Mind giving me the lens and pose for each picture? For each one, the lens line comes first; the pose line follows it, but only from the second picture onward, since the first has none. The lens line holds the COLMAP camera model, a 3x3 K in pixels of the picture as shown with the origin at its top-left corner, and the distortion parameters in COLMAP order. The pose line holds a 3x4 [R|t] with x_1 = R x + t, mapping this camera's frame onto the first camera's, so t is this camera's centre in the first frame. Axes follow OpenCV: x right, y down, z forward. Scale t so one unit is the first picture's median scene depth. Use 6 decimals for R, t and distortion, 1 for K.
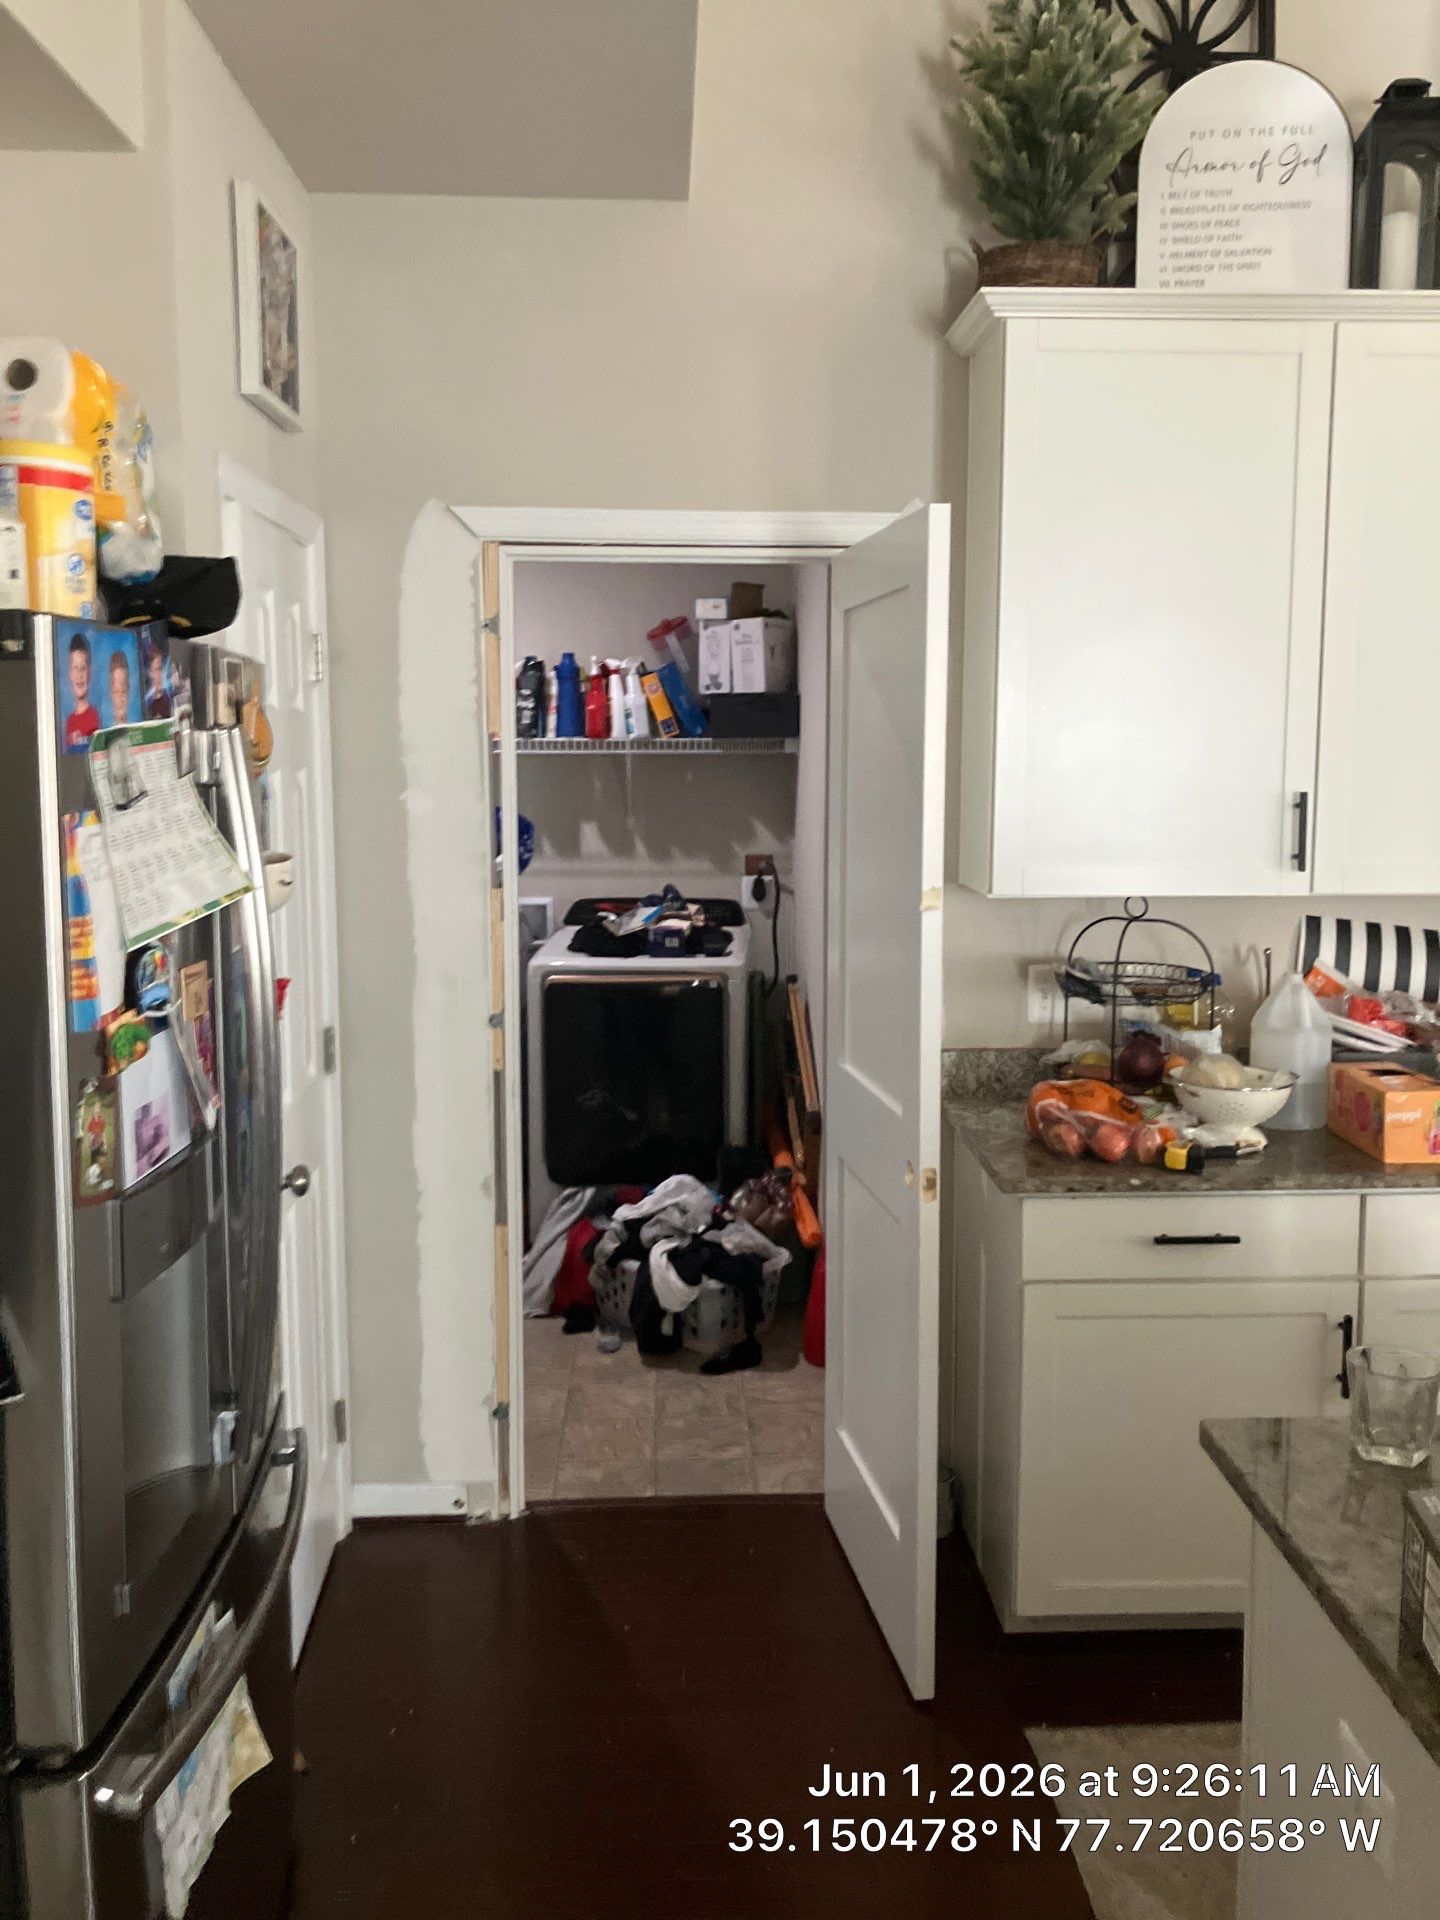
lens RADIAL K [[1481.3, 0, 760.8], [0, 1481.3, 952.9], [0, 0, 1]] dist [-0.007285, -0.000409]
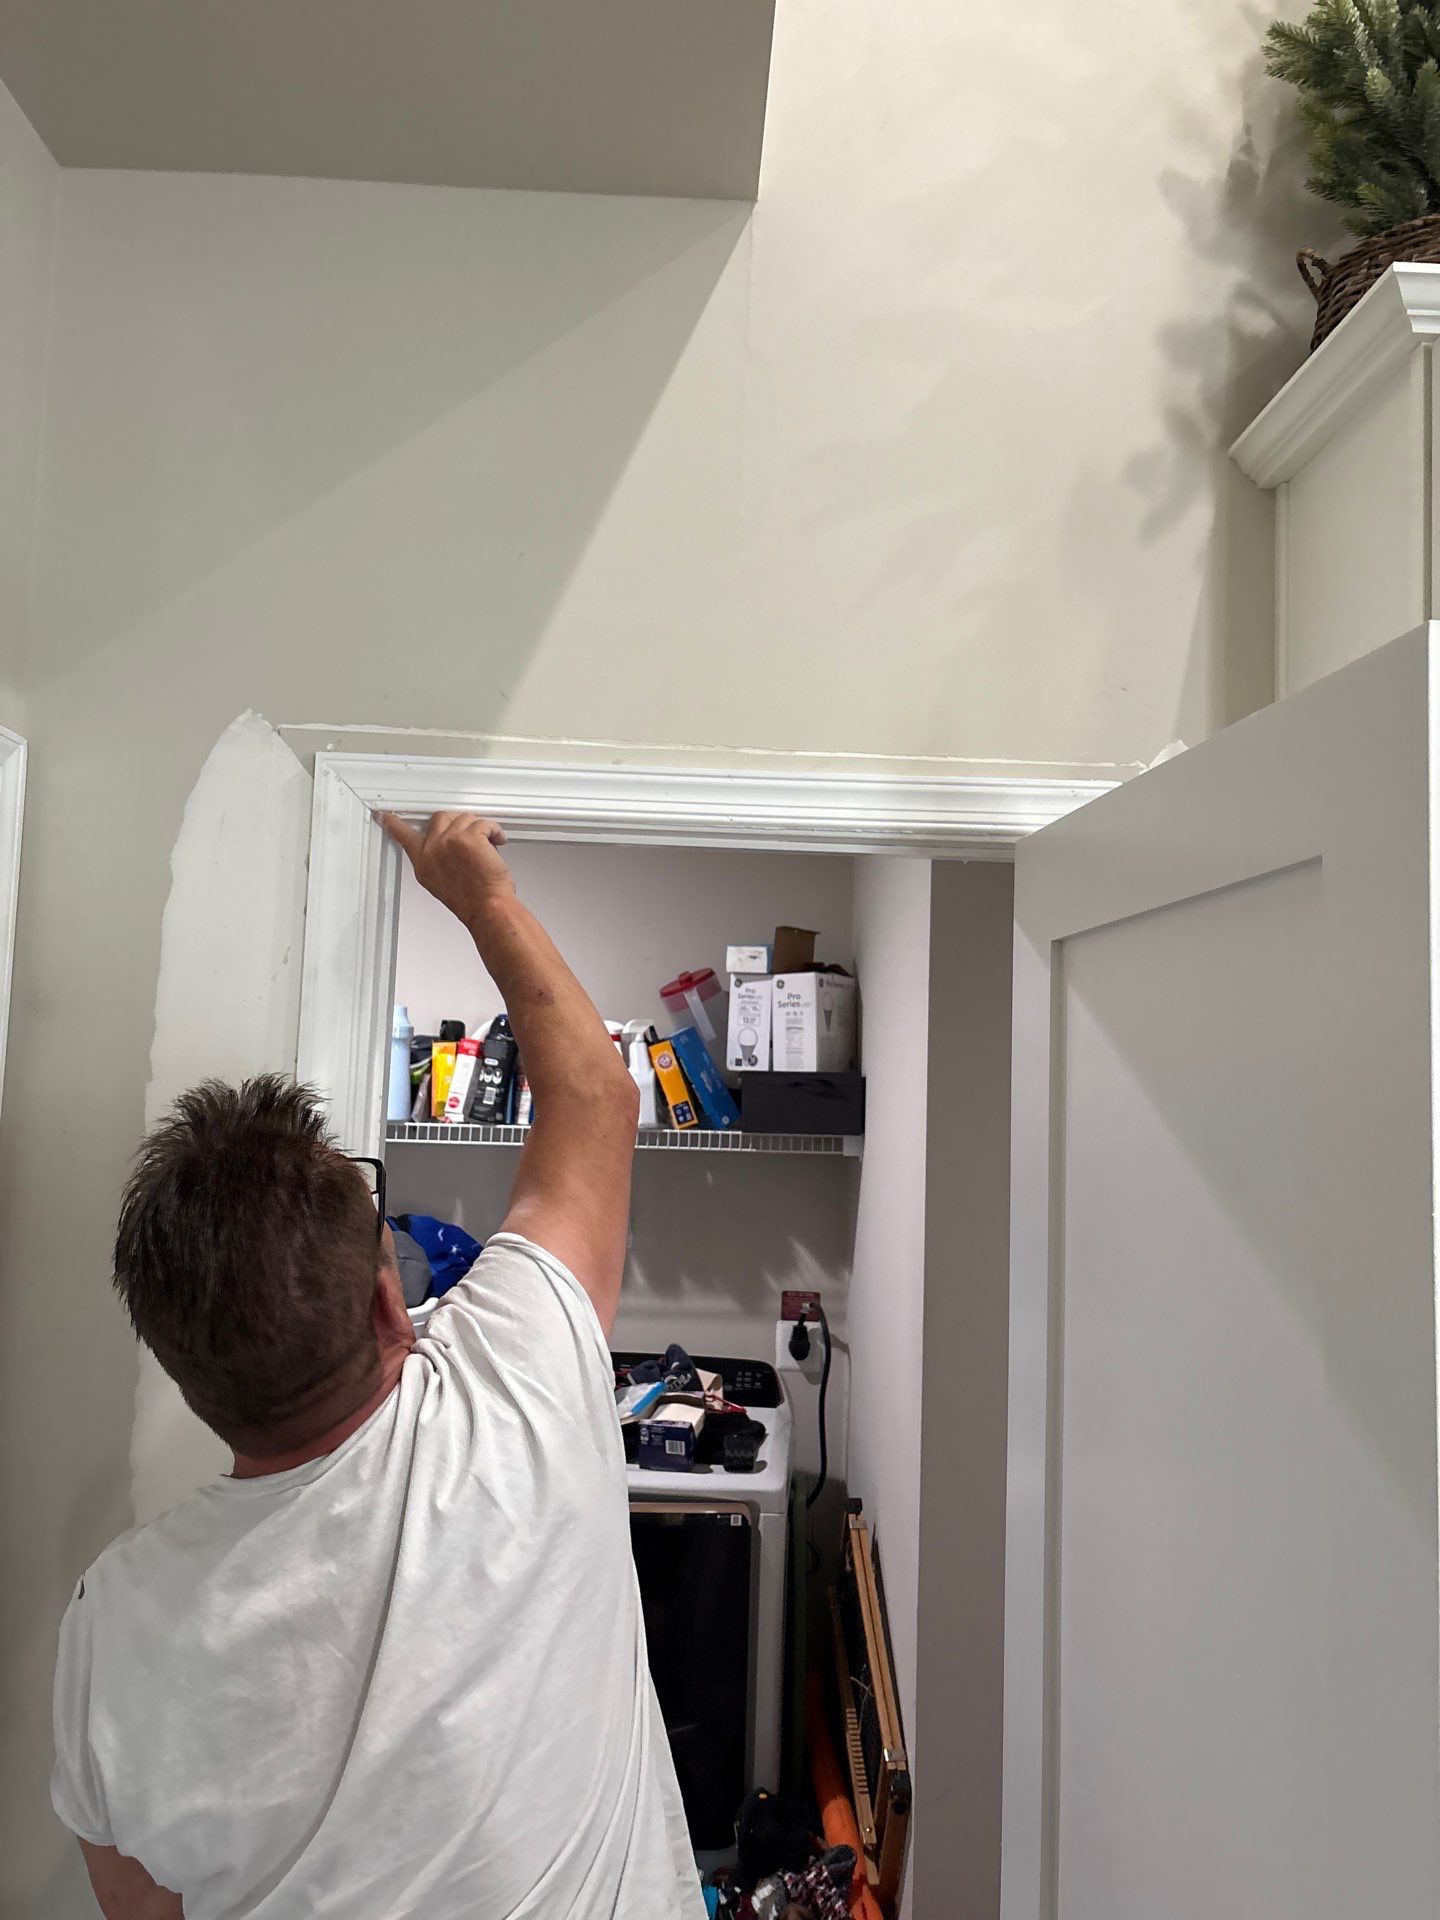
lens RADIAL K [[1481.3, 0, 760.8], [0, 1481.3, 952.9], [0, 0, 1]] dist [-0.007285, -0.000409]
pose [[0.999527, 0.027826, -0.013083, -0.016865], [-0.030156, 0.970214, -0.240363, -0.055533], [0.006005, 0.240644, 0.970595, 0.271785]]
